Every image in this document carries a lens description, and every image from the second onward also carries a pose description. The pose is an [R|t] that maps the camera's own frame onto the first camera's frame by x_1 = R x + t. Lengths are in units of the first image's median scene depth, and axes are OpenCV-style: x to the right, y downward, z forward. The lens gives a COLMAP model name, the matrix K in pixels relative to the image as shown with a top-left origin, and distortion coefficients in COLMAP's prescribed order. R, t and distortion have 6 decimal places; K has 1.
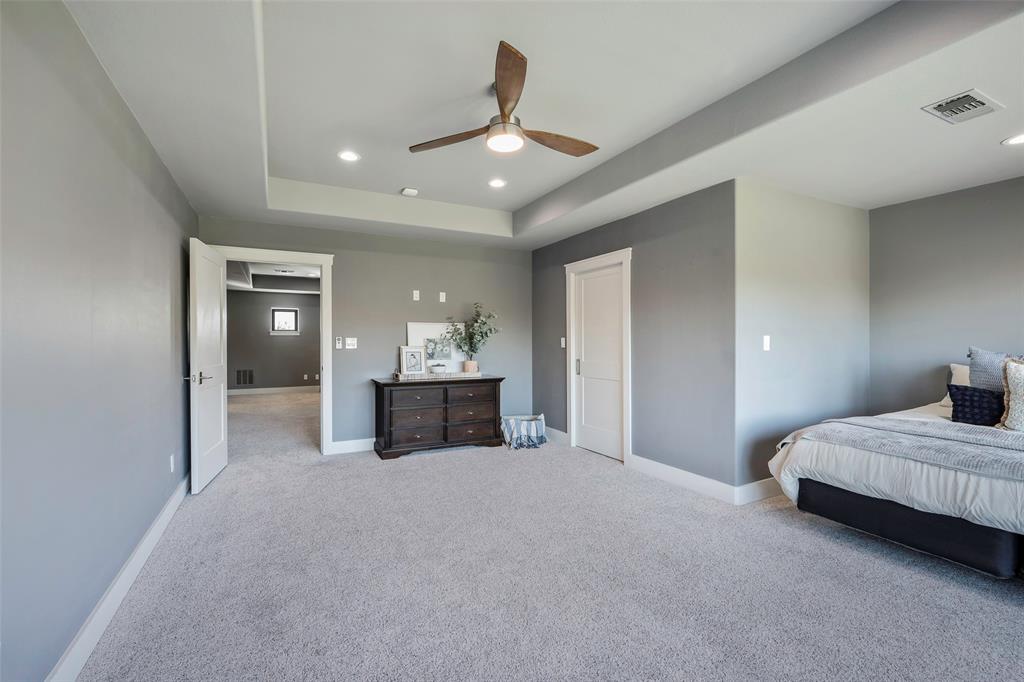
lens RADIAL K [[457.6, 0, 518.6], [0, 457.6, 338.9], [0, 0, 1]] dist [-0.000032, -0.000038]
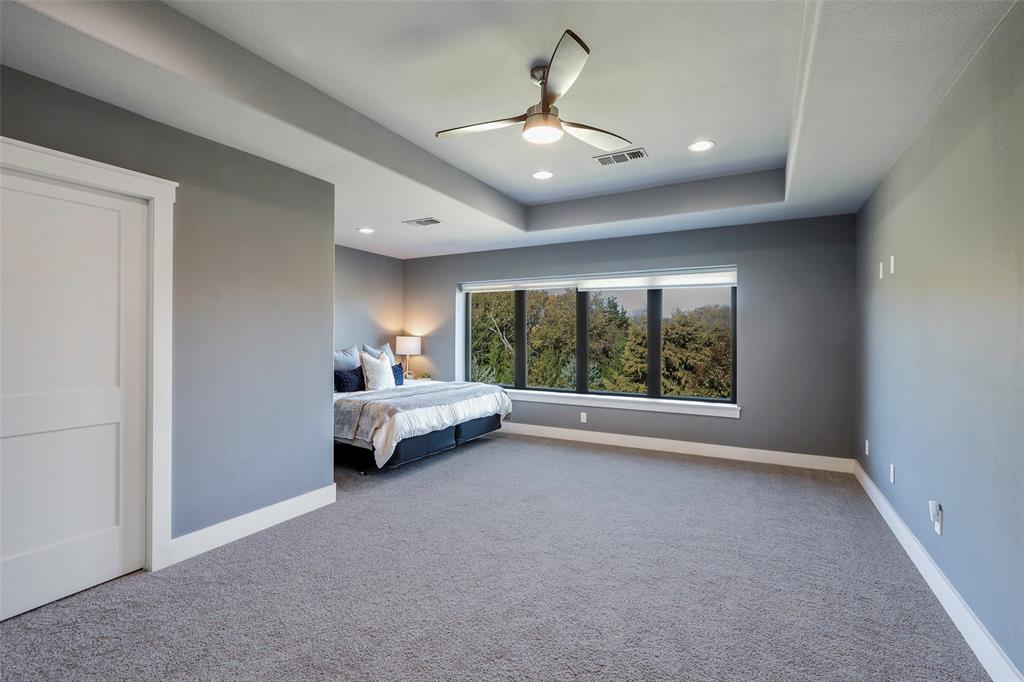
lens RADIAL K [[457.6, 0, 518.6], [0, 457.6, 338.9], [0, 0, 1]] dist [-0.000032, -0.000038]
pose [[-0.559311, -0.000350, 0.828958, -0.530586], [-0.005734, 0.999978, -0.003447, -0.002625], [-0.828938, -0.006682, -0.559301, 1.063414]]
